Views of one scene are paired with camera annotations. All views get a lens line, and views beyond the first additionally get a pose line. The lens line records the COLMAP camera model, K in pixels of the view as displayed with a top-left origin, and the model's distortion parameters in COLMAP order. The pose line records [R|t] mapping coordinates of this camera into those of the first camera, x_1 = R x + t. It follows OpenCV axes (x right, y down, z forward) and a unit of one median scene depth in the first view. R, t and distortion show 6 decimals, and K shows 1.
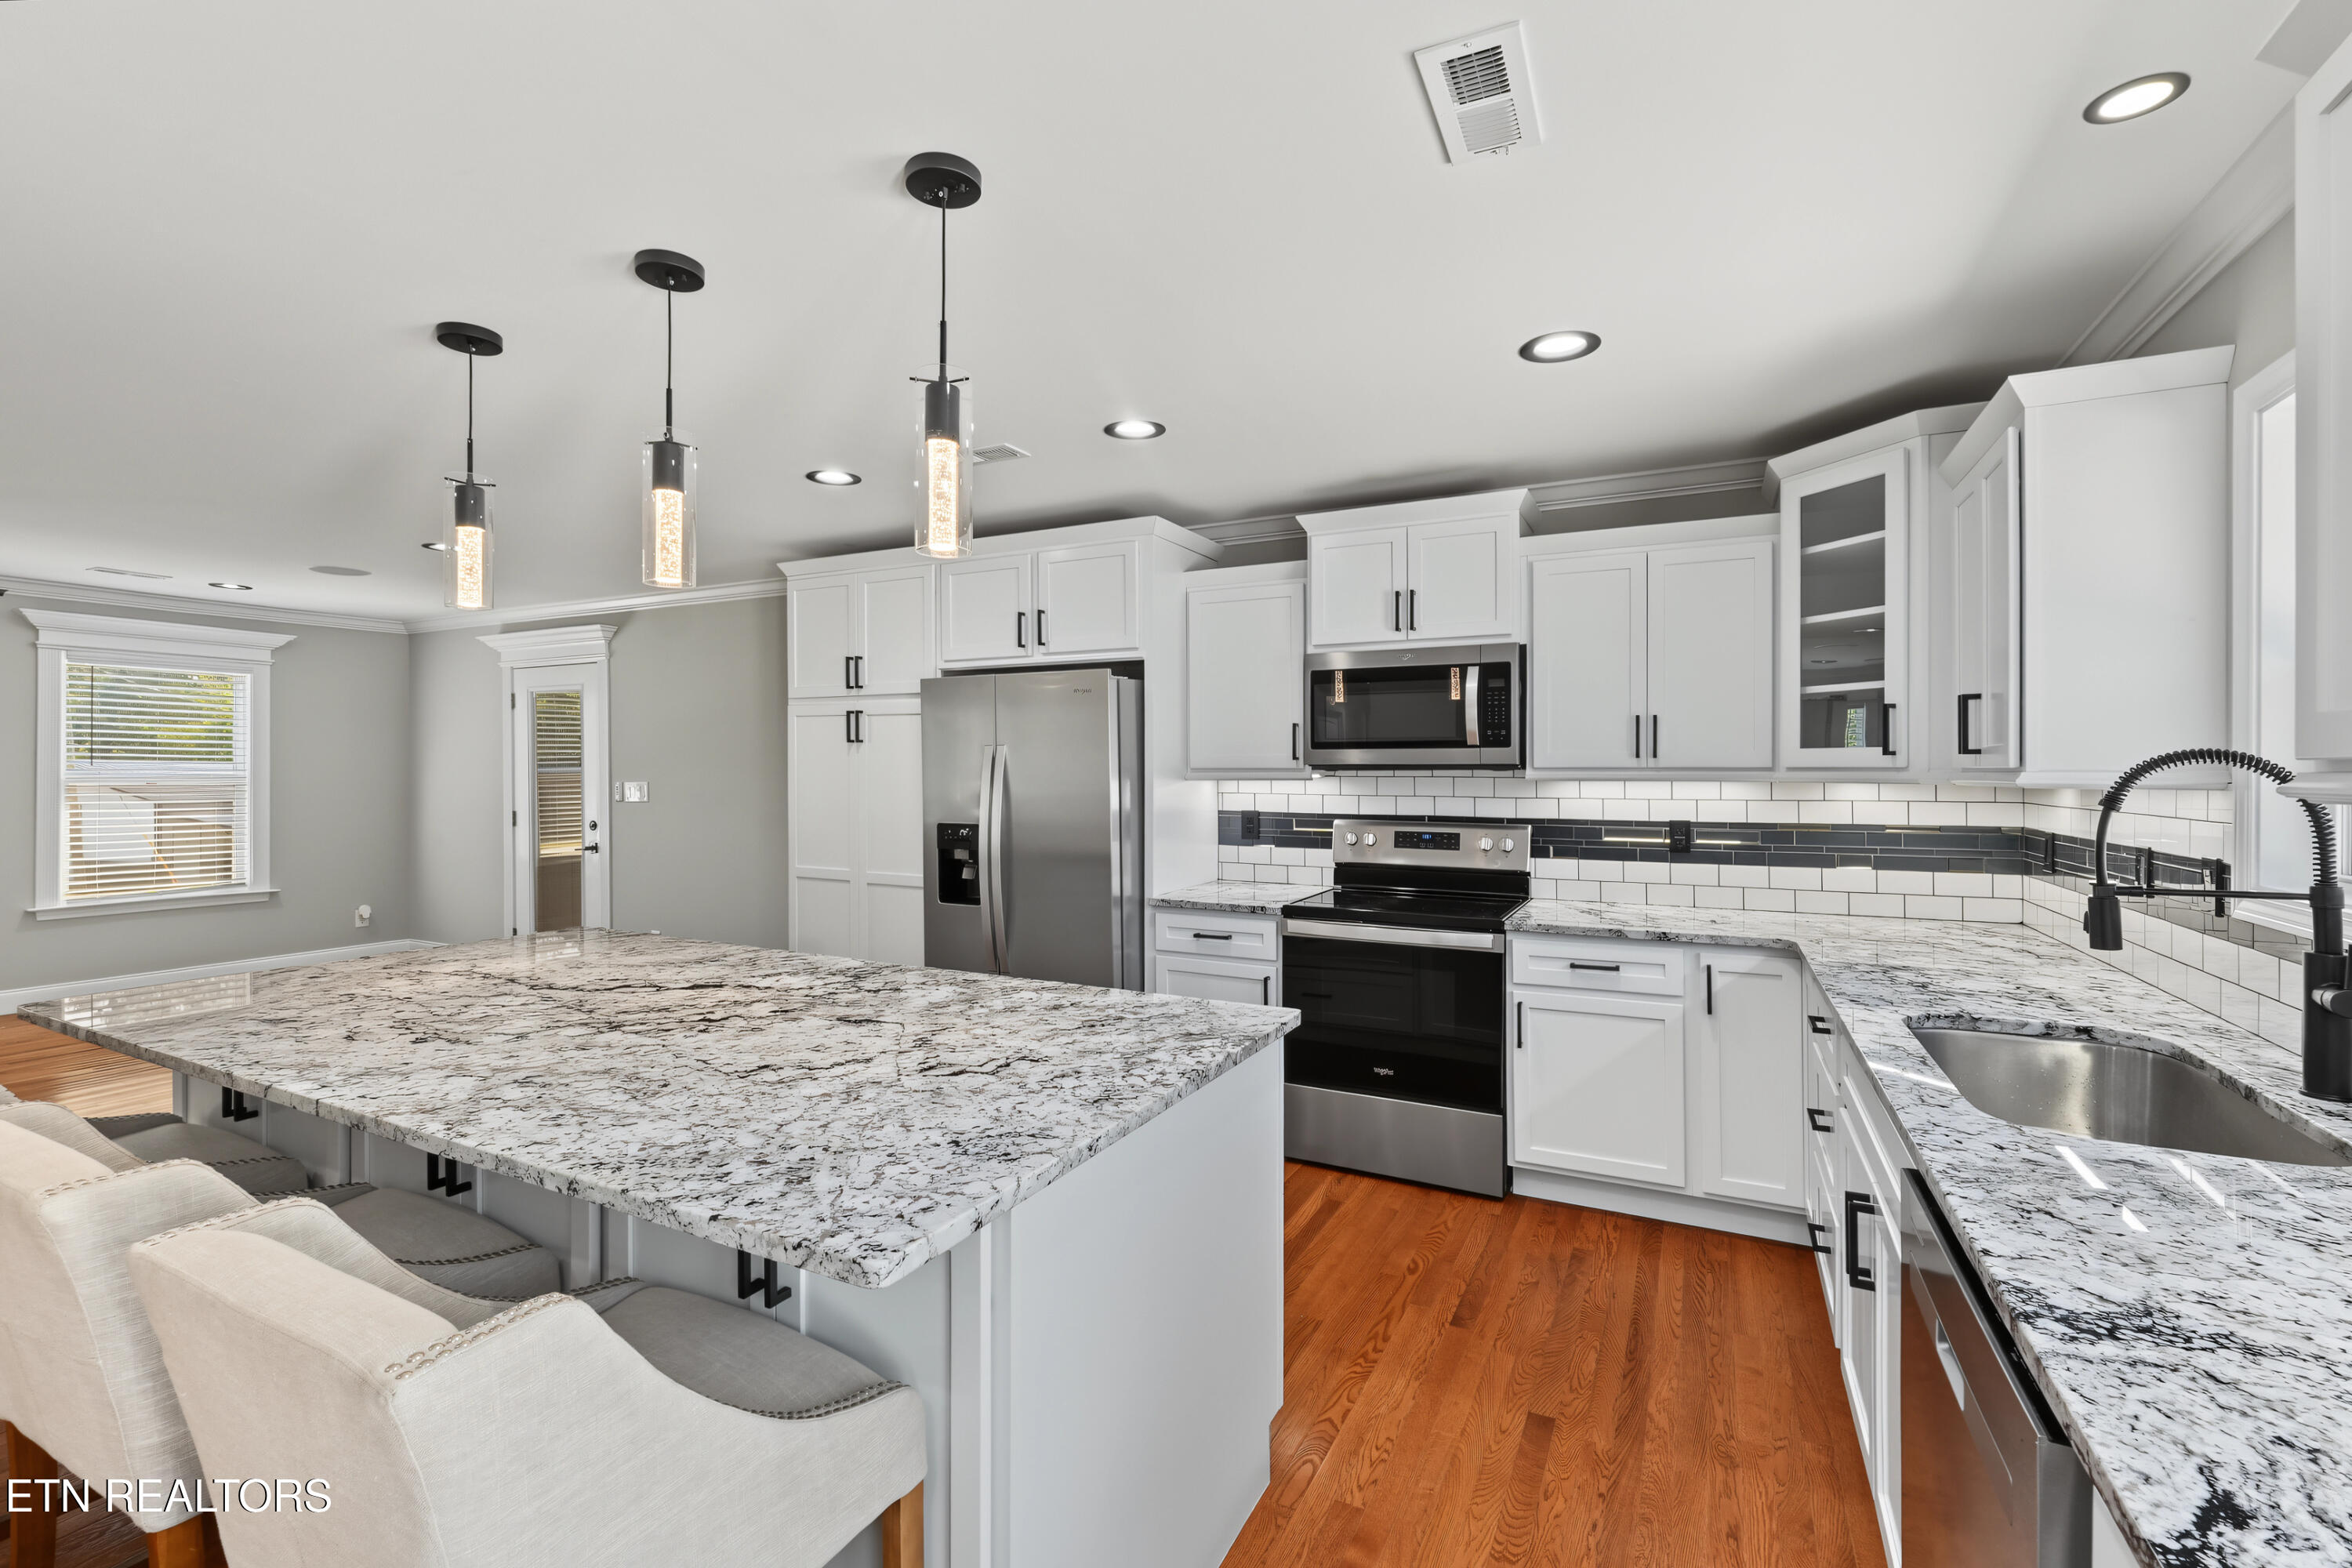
lens RADIAL K [[1019.3, 0, 1172.4], [0, 1019.3, 771.5], [0, 0, 1]] dist [-0.005430, 0.001417]
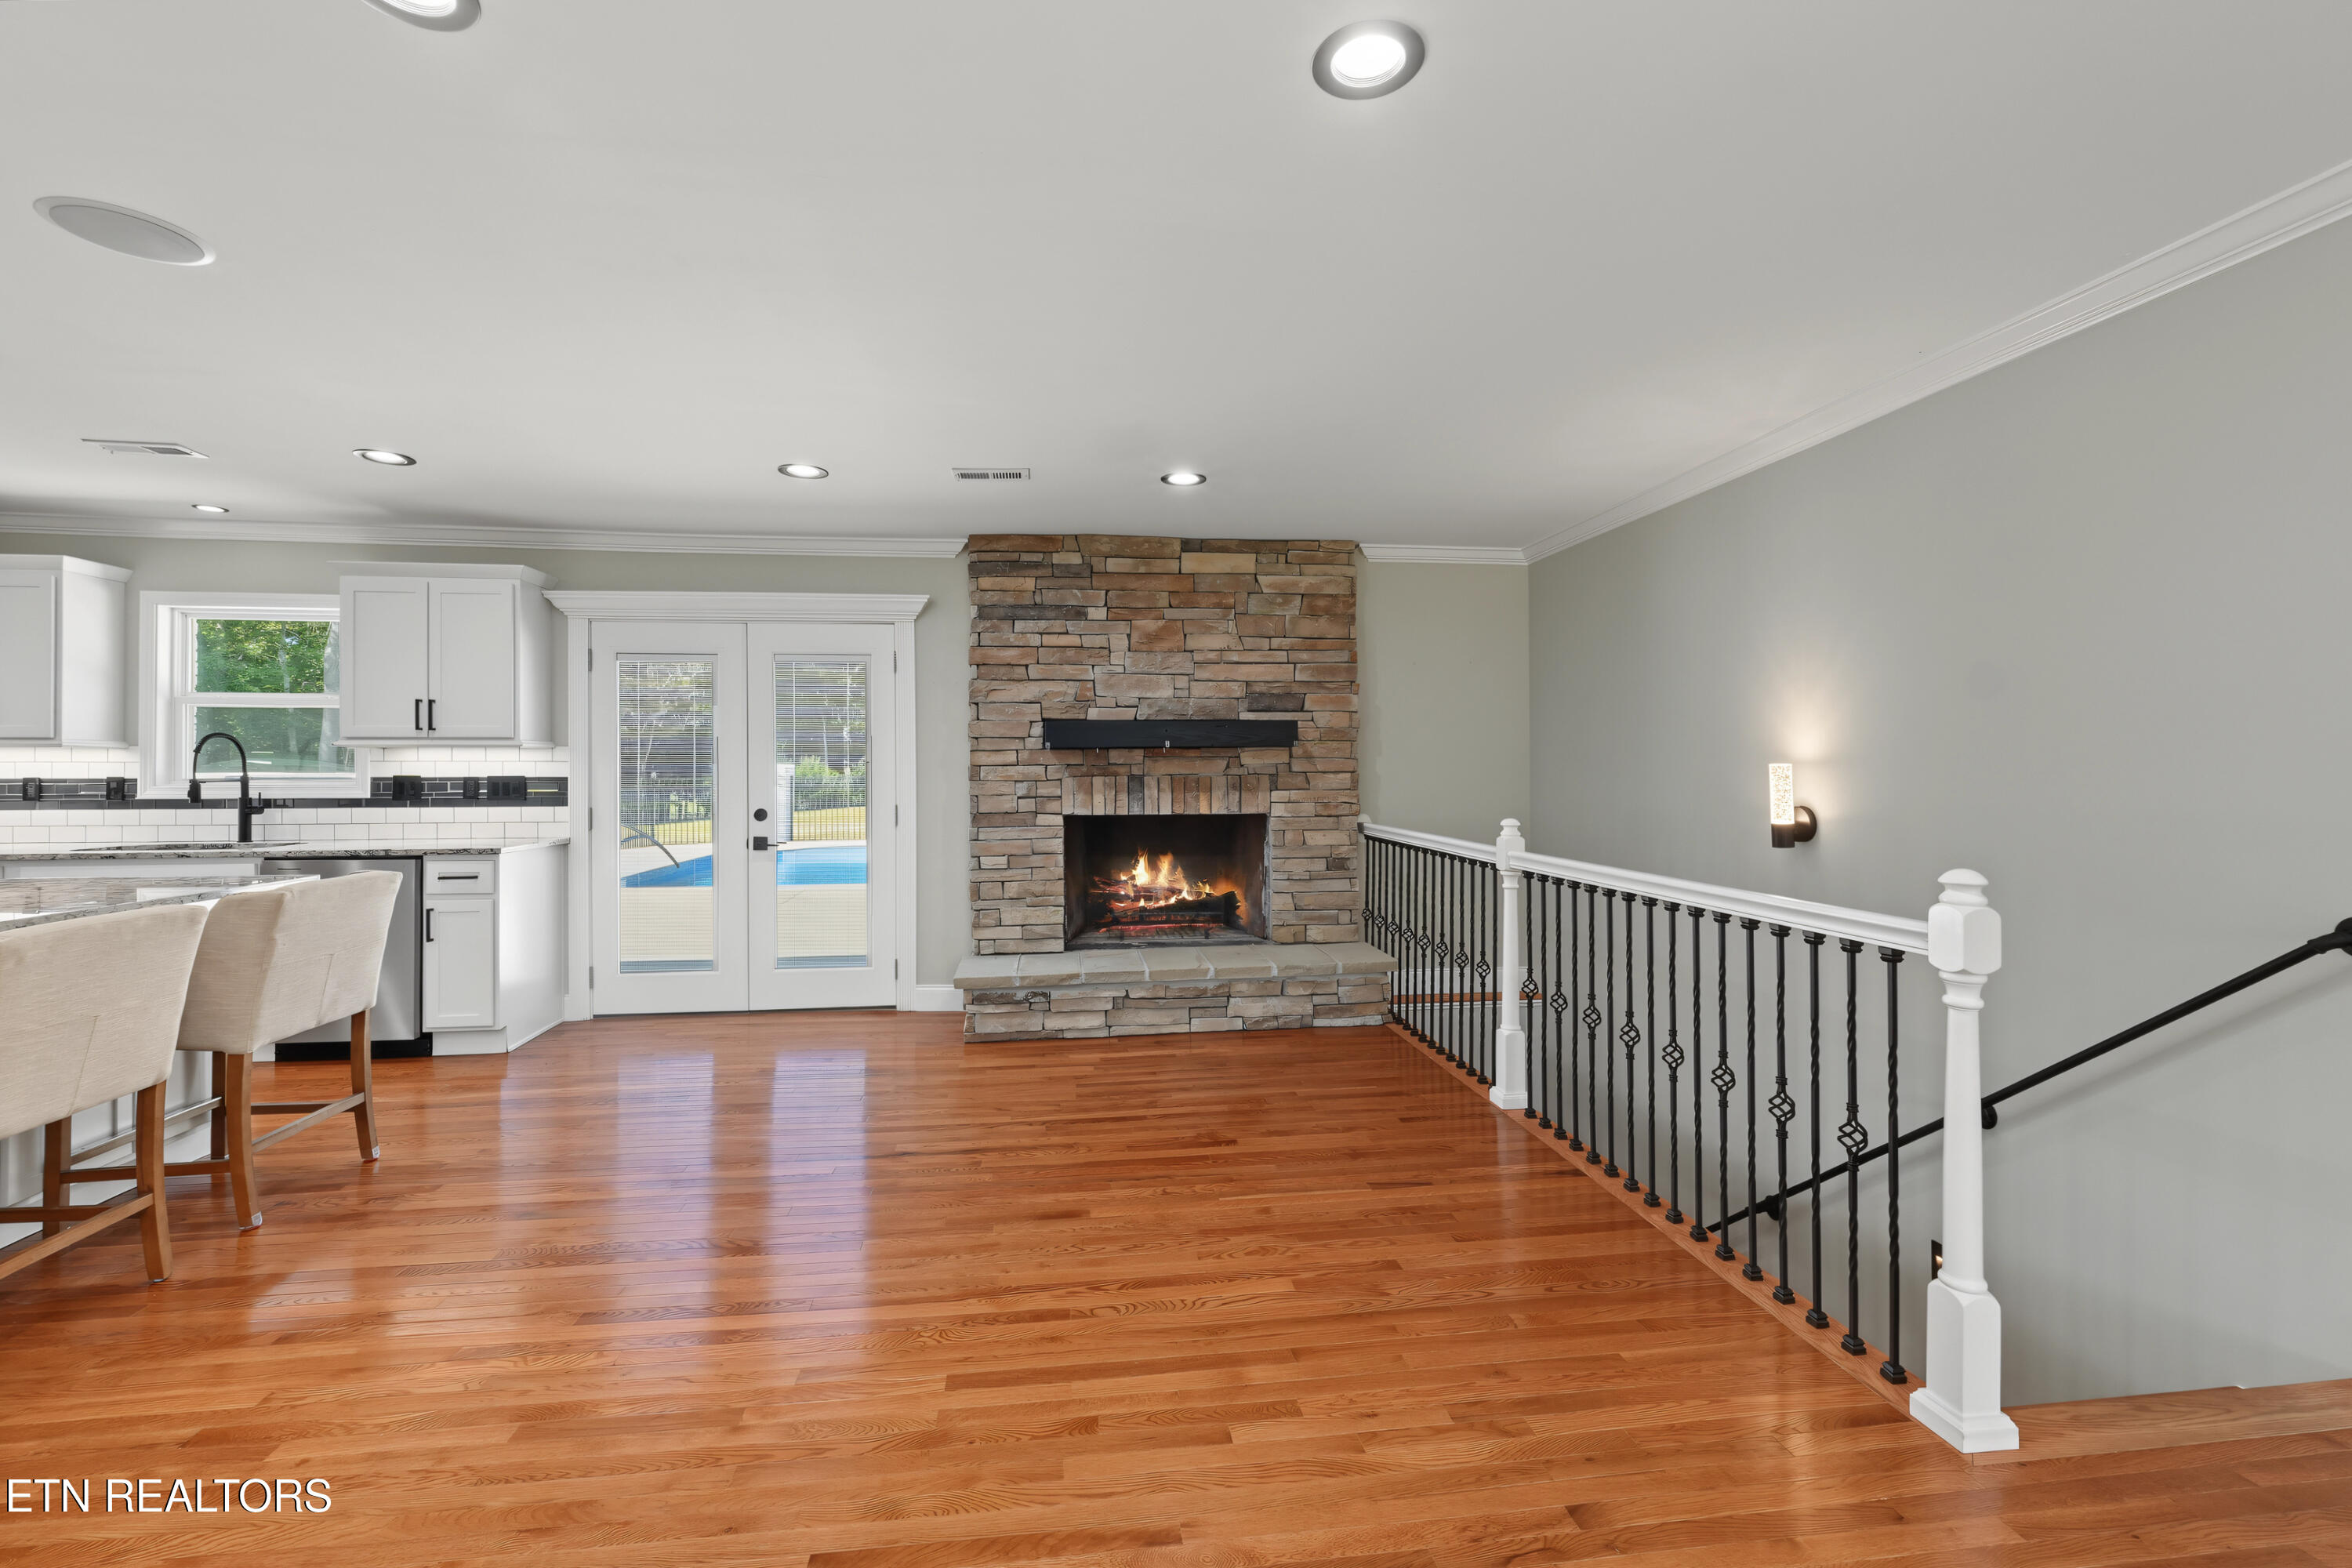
lens RADIAL K [[1019.3, 0, 1184.1], [0, 1019.3, 762.6], [0, 0, 1]] dist [-0.005430, 0.001417]
pose [[-0.568886, 0.004017, 0.822406, -1.570551], [0.002501, 0.999992, -0.003155, 0.042350], [-0.822412, 0.000262, -0.568892, 0.186541]]
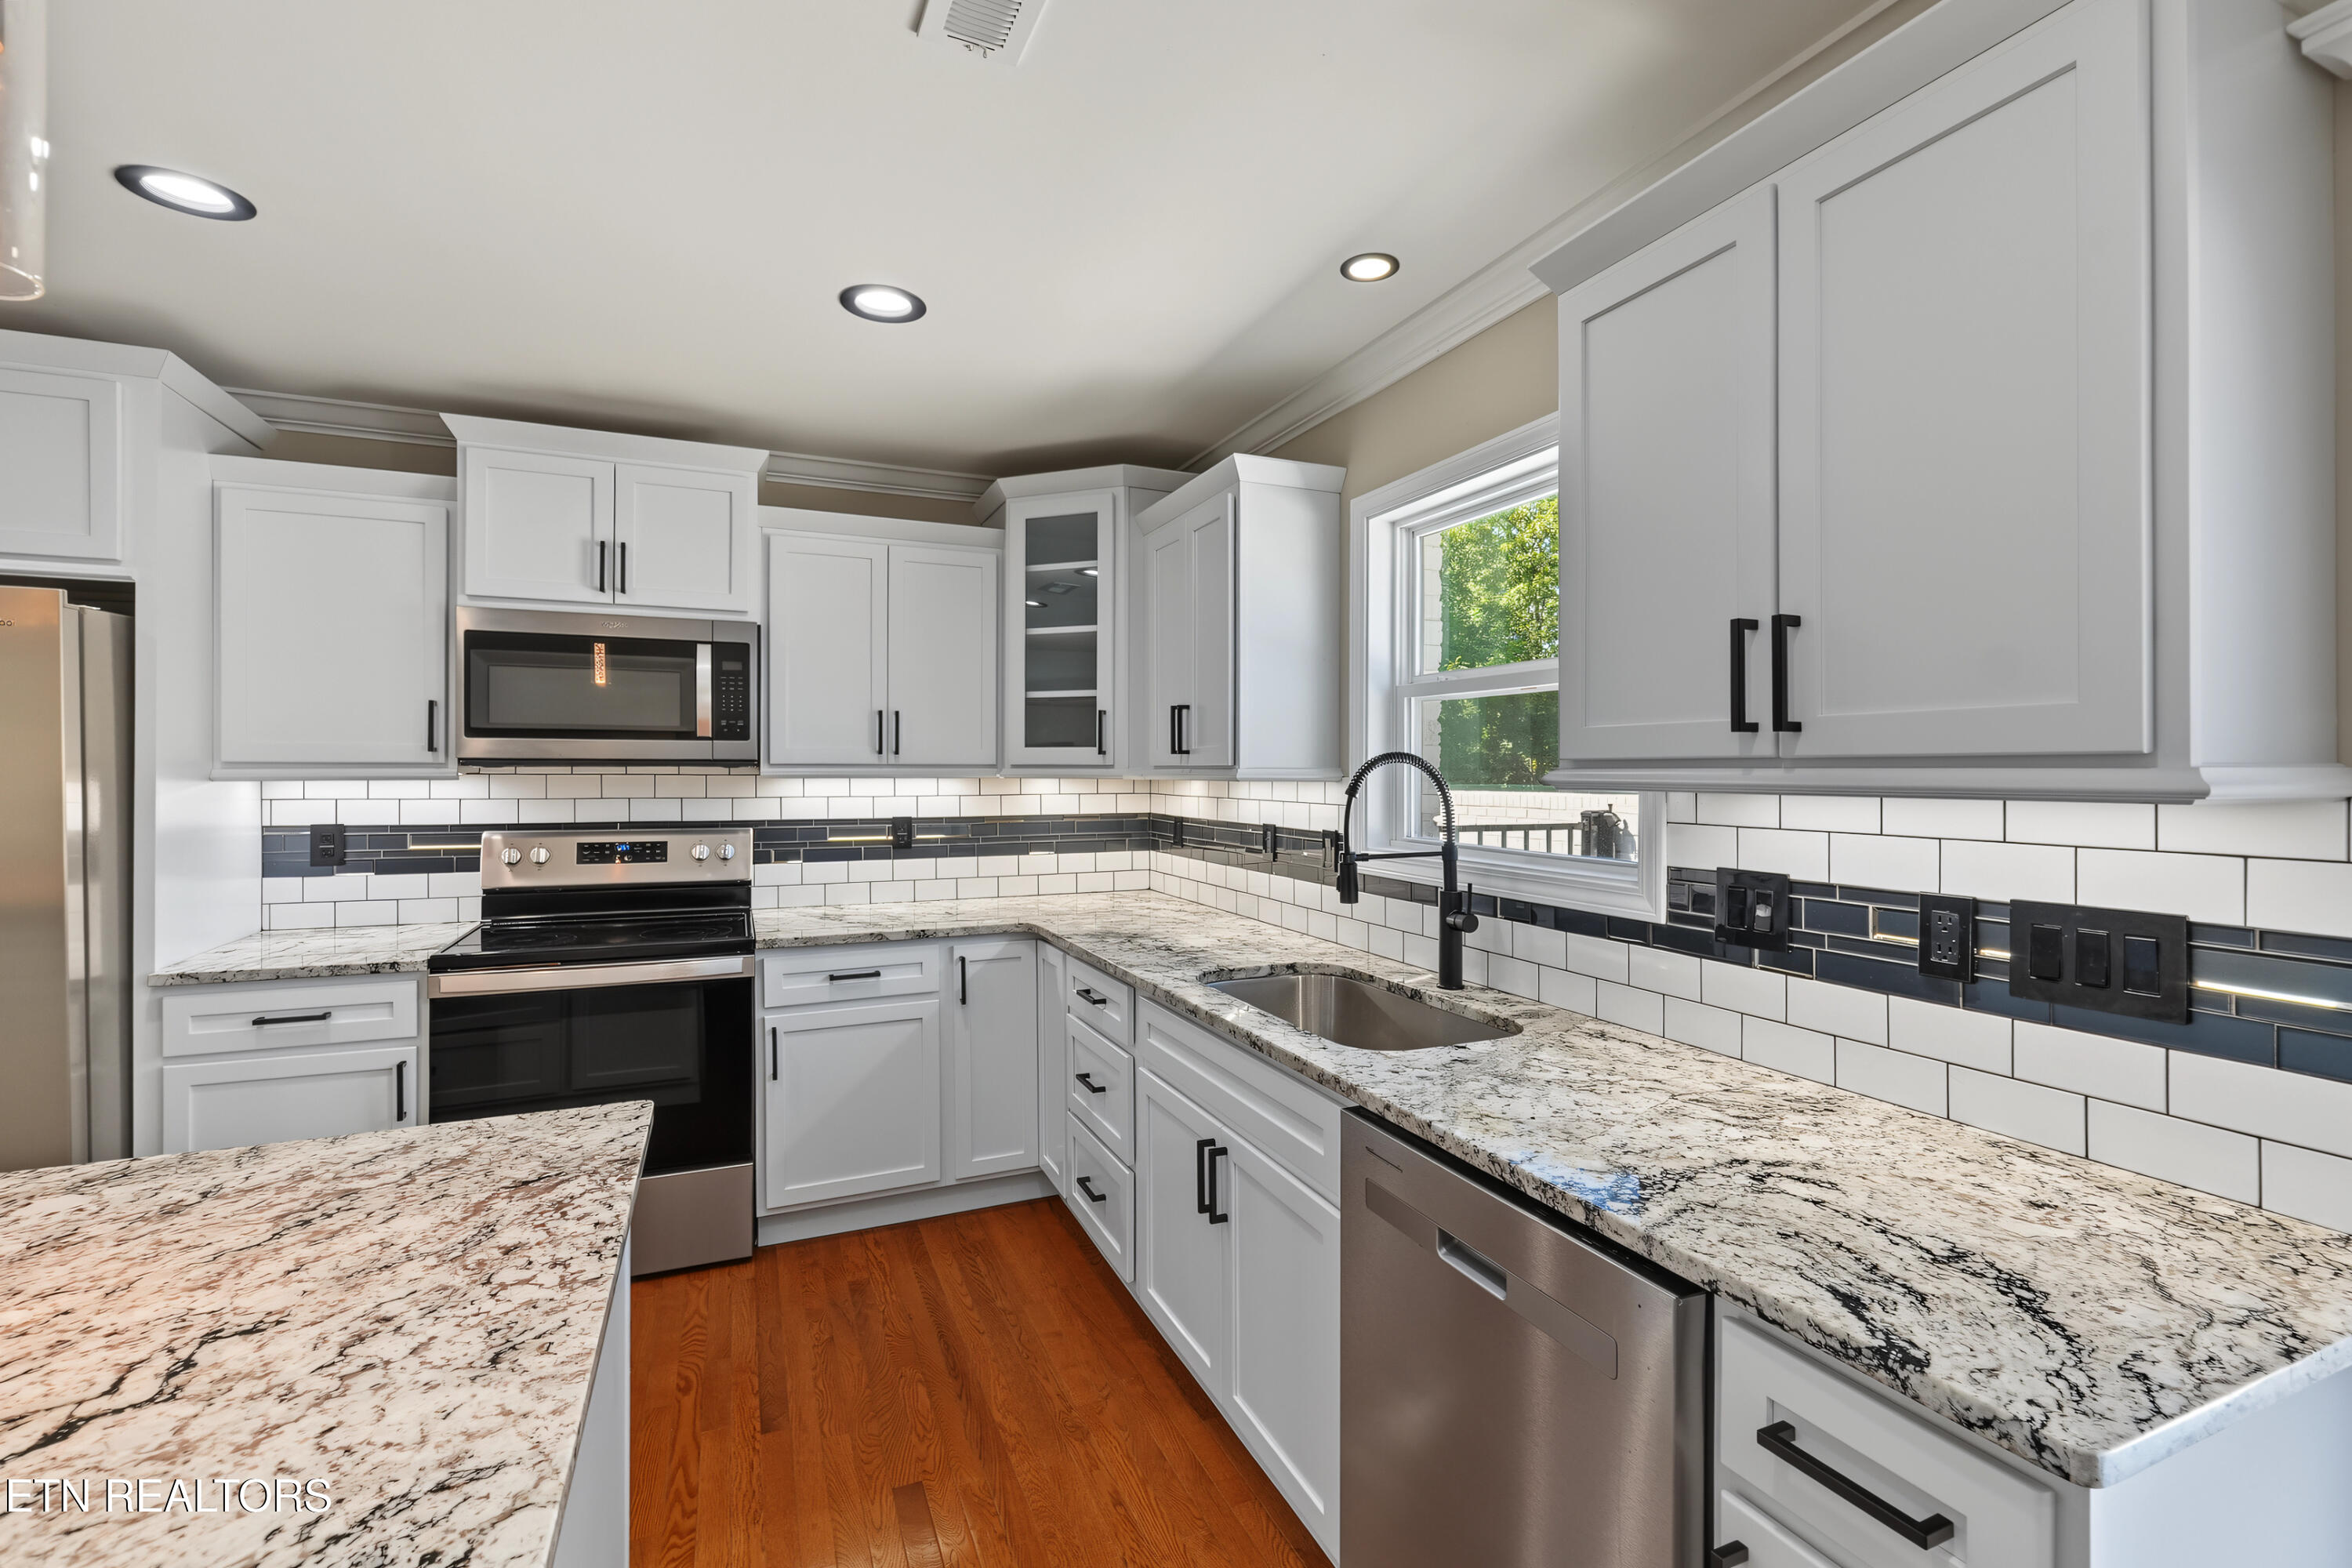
lens RADIAL K [[1019.3, 0, 1176.0], [0, 1019.3, 765.9], [0, 0, 1]] dist [-0.005430, 0.001417]
pose [[0.632296, 0.003397, 0.774719, -0.133120], [-0.001062, 0.999993, -0.003518, 0.001163], [-0.774726, 0.001402, 0.632295, 0.179656]]
